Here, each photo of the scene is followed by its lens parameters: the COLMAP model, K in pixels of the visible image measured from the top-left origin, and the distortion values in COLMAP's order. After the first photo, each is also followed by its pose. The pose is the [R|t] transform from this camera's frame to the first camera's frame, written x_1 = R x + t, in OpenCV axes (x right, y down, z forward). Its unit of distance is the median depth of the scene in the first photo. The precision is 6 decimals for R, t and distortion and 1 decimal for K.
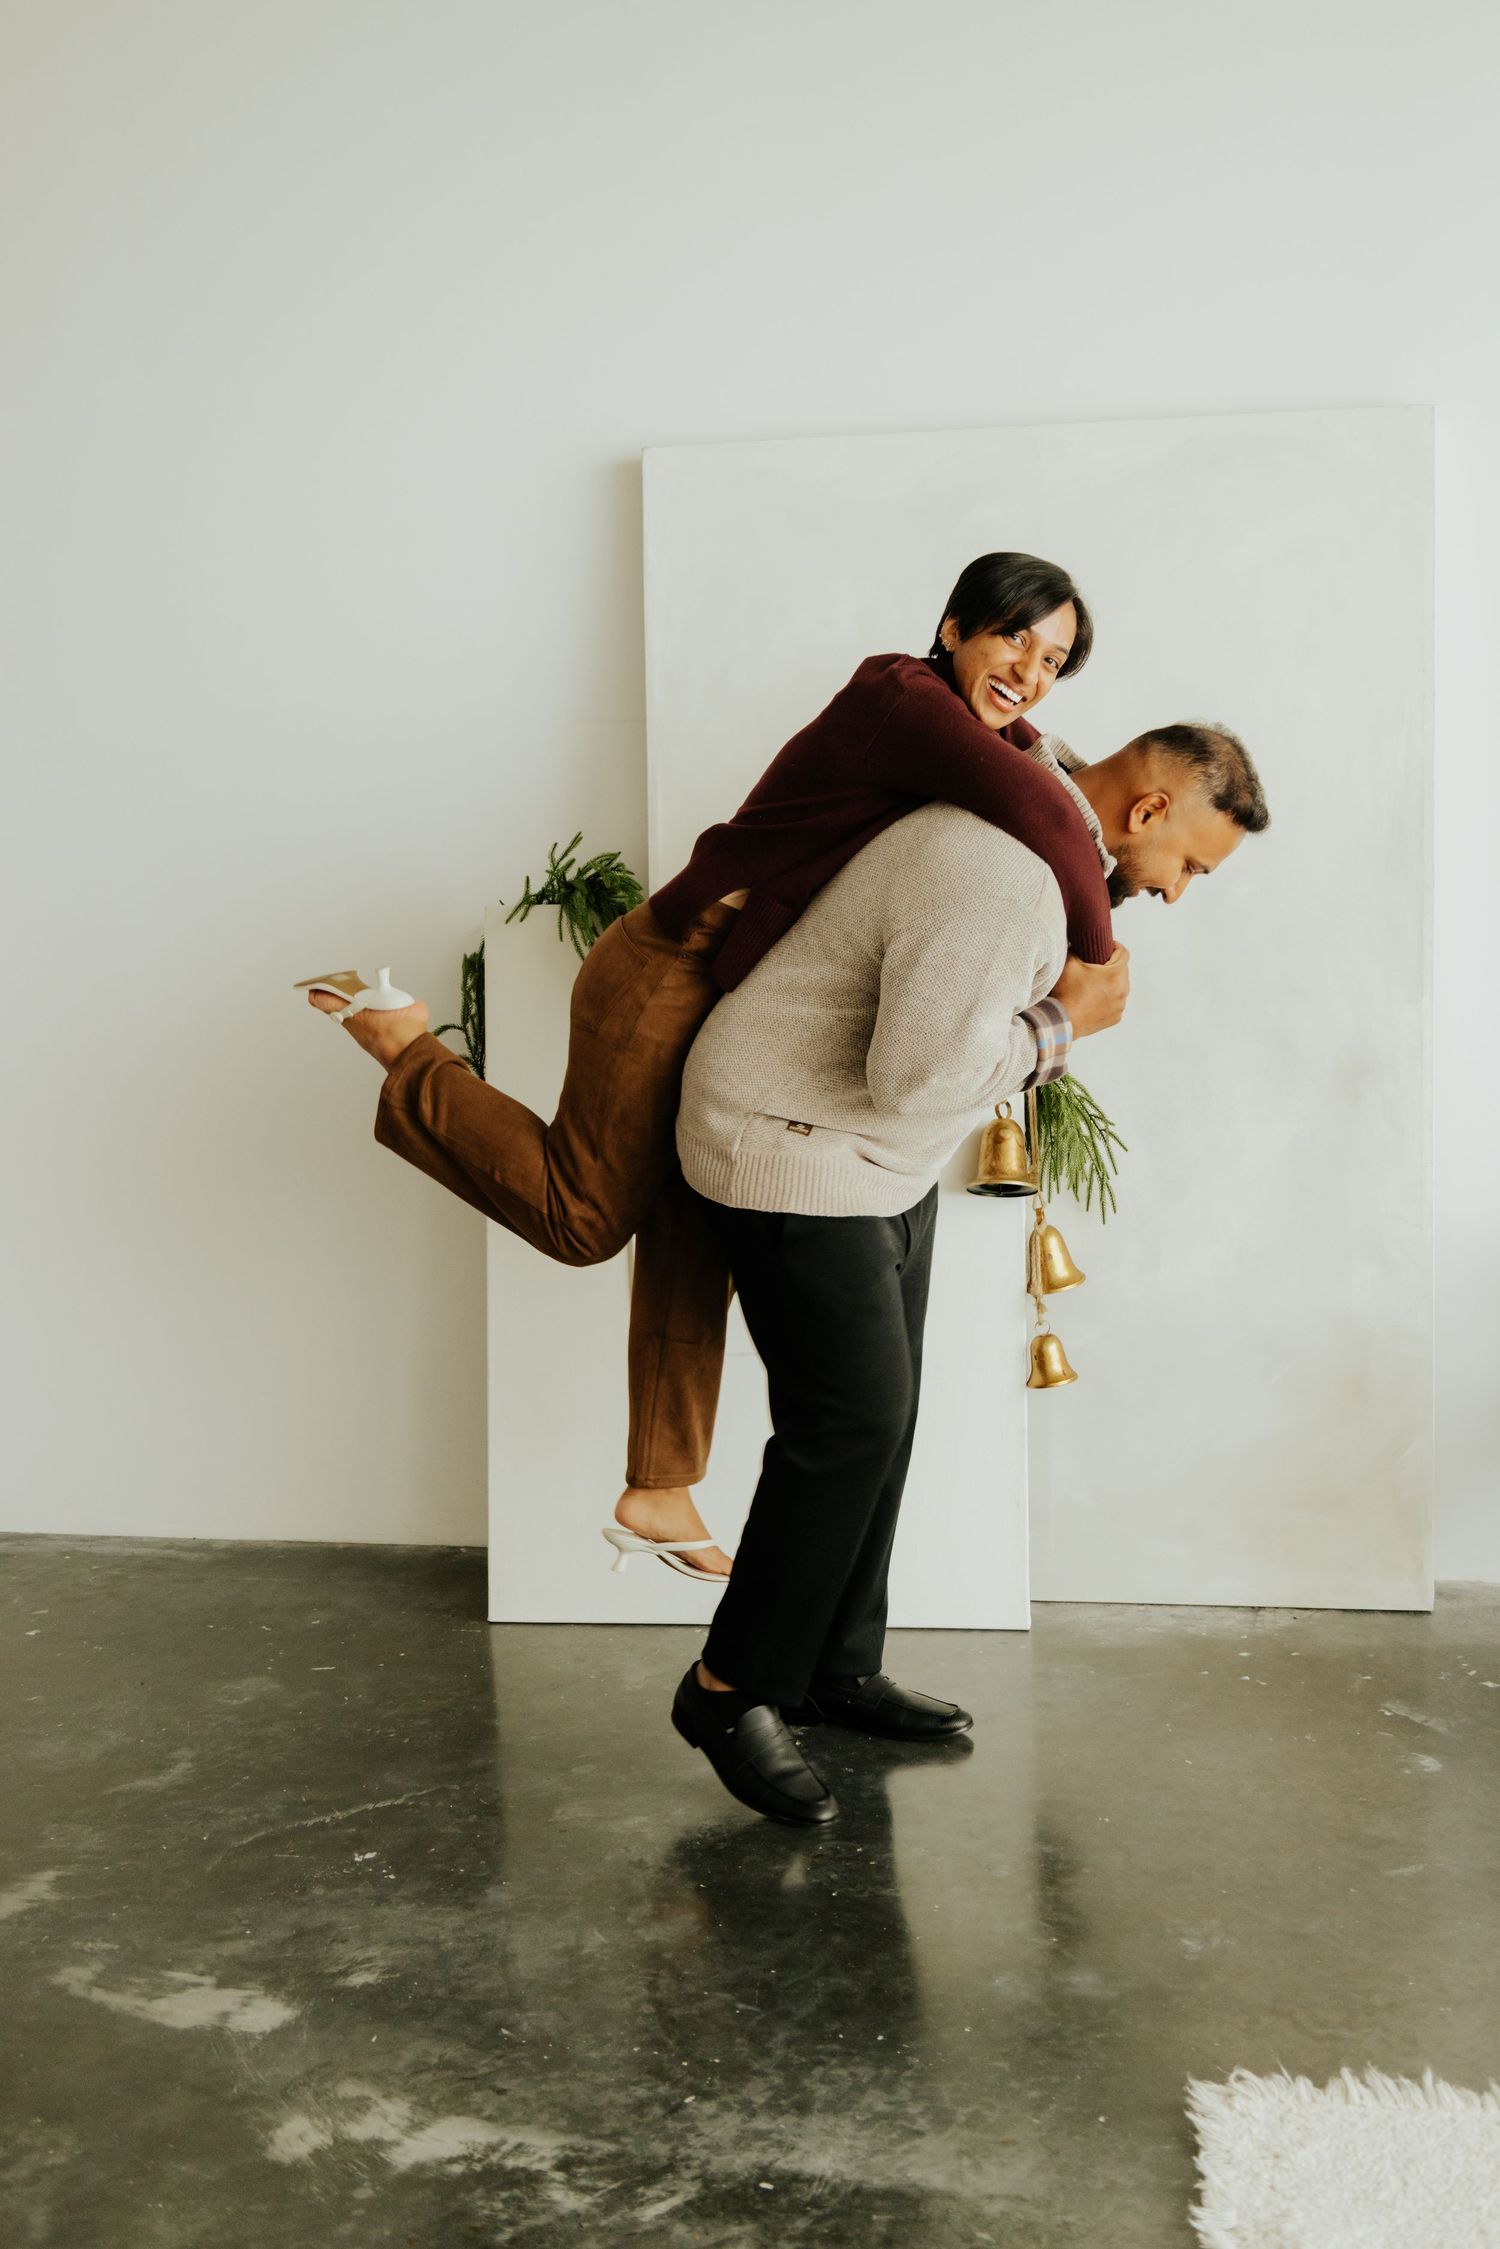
lens RADIAL K [[2691.7, 0, 744.9], [0, 2691.7, 1127.6], [0, 0, 1]] dist [0.010940, 0.000000]
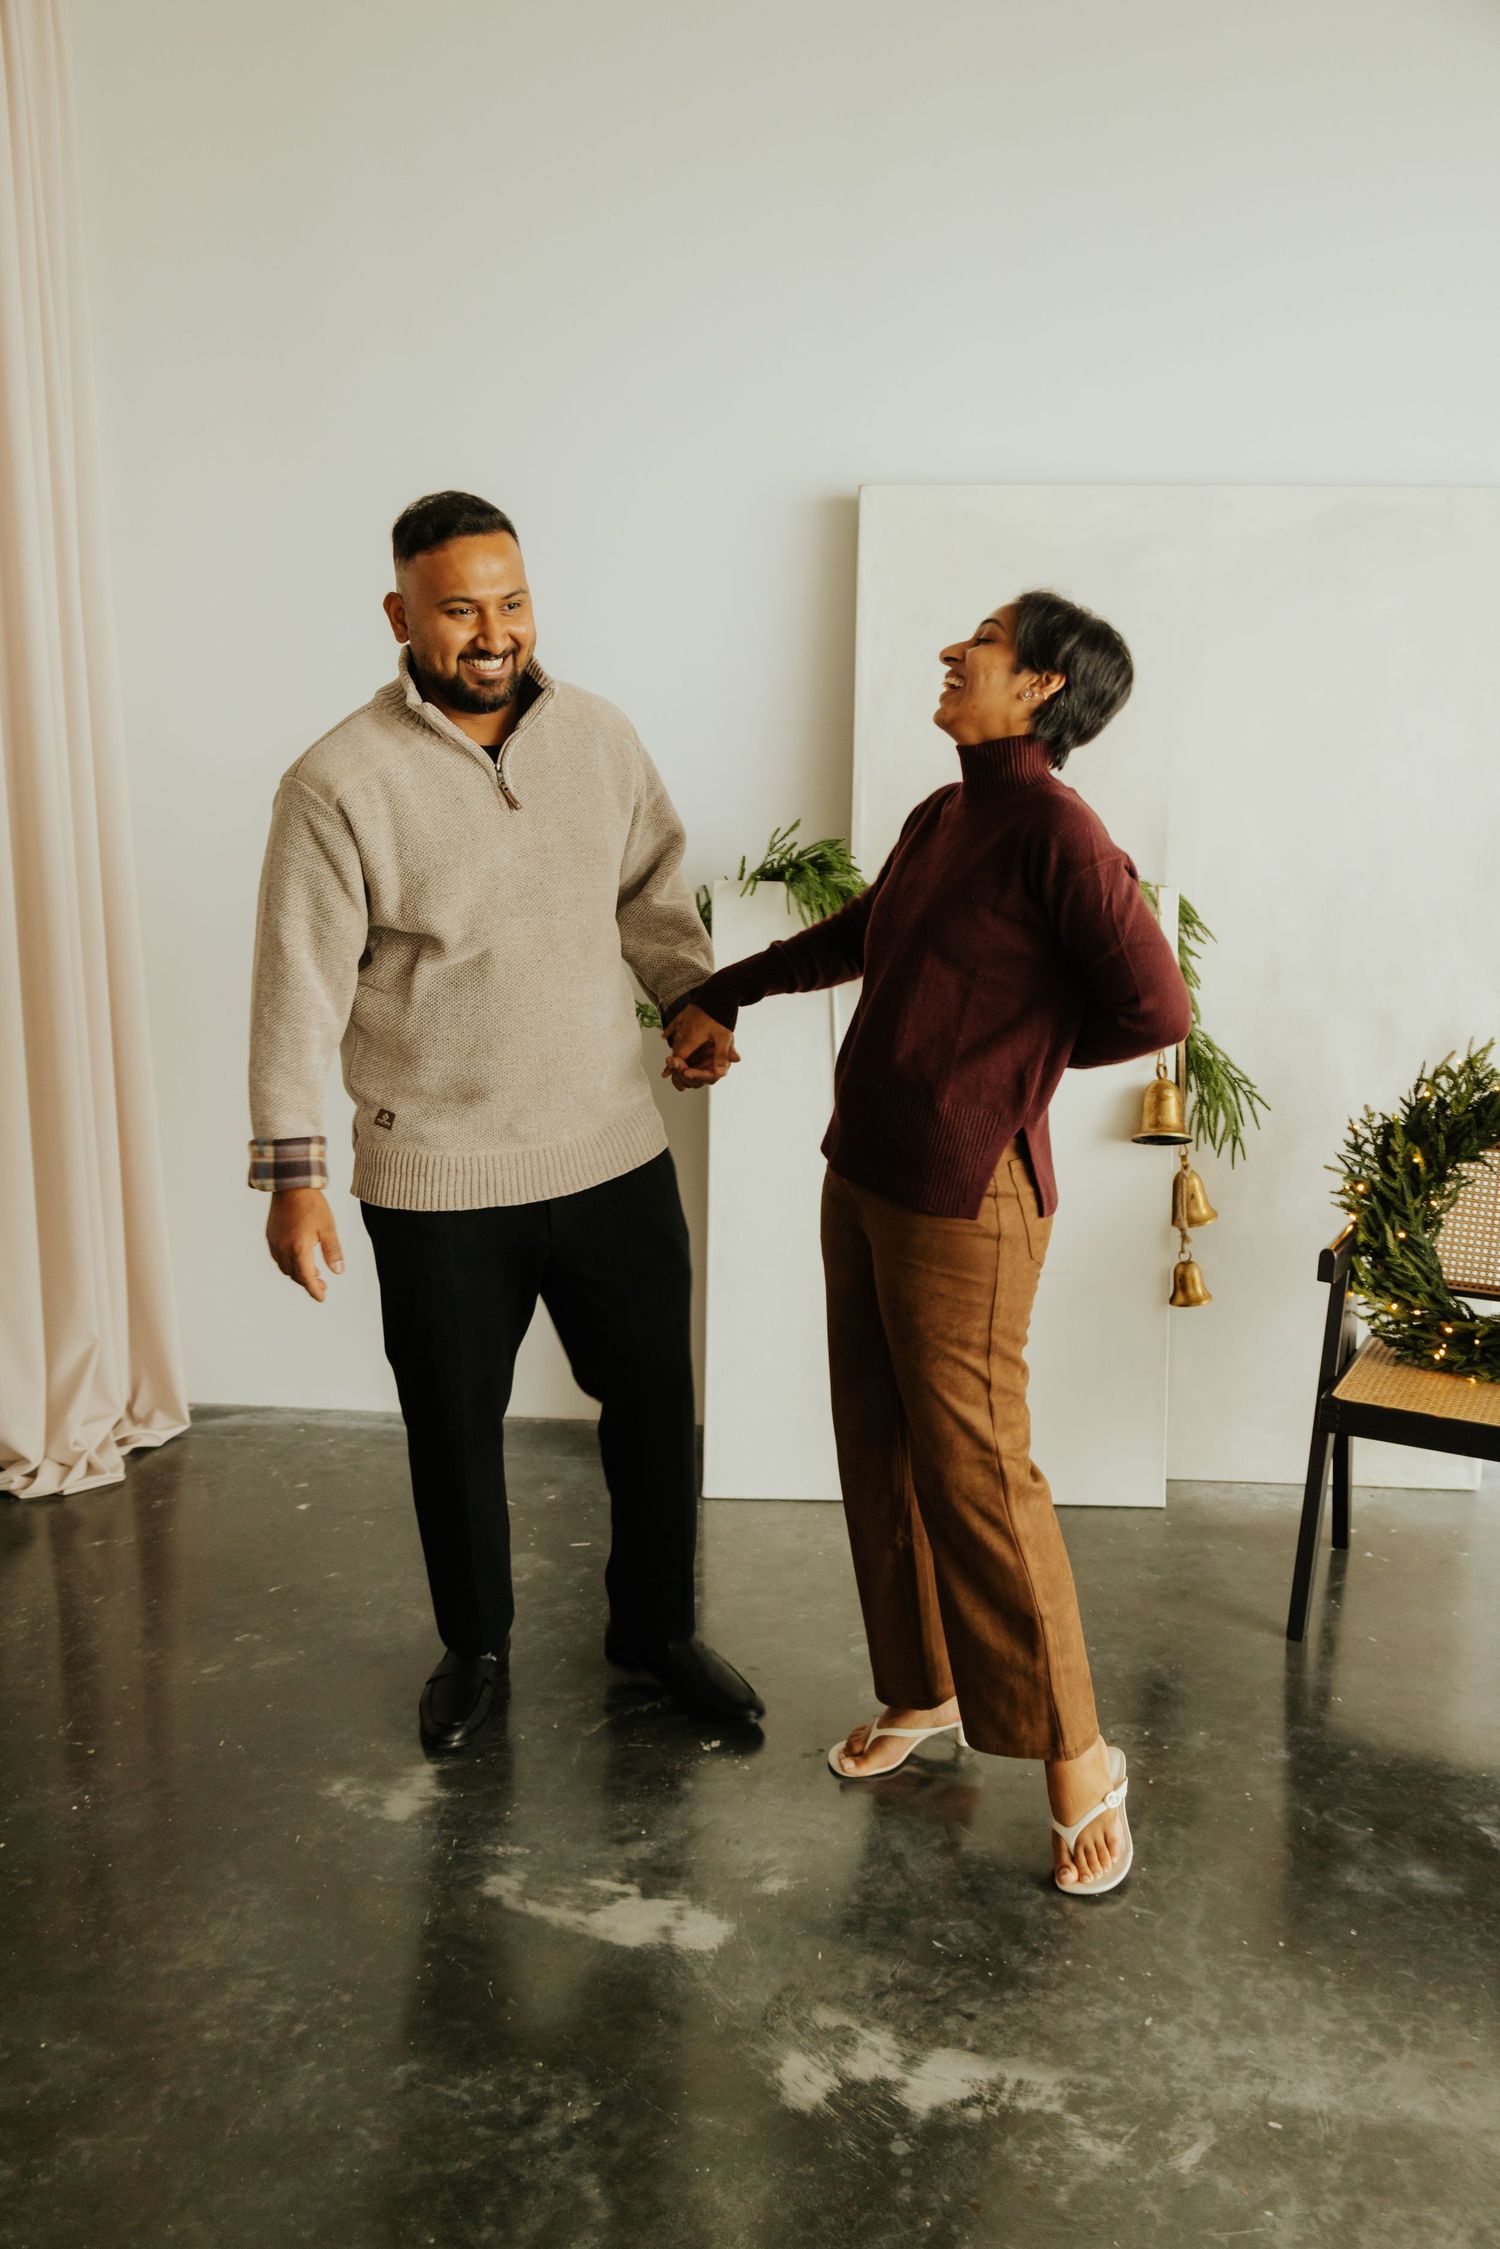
lens RADIAL K [[1931.9, 0, 759.1], [0, 1931.9, 1119.7], [0, 0, 1]] dist [0.008929, 0.003135]
pose [[0.992384, 0.023774, 0.120867, -0.260896], [-0.028992, 0.998713, 0.041603, -0.022529], [-0.119722, -0.044791, 0.991797, 0.259310]]
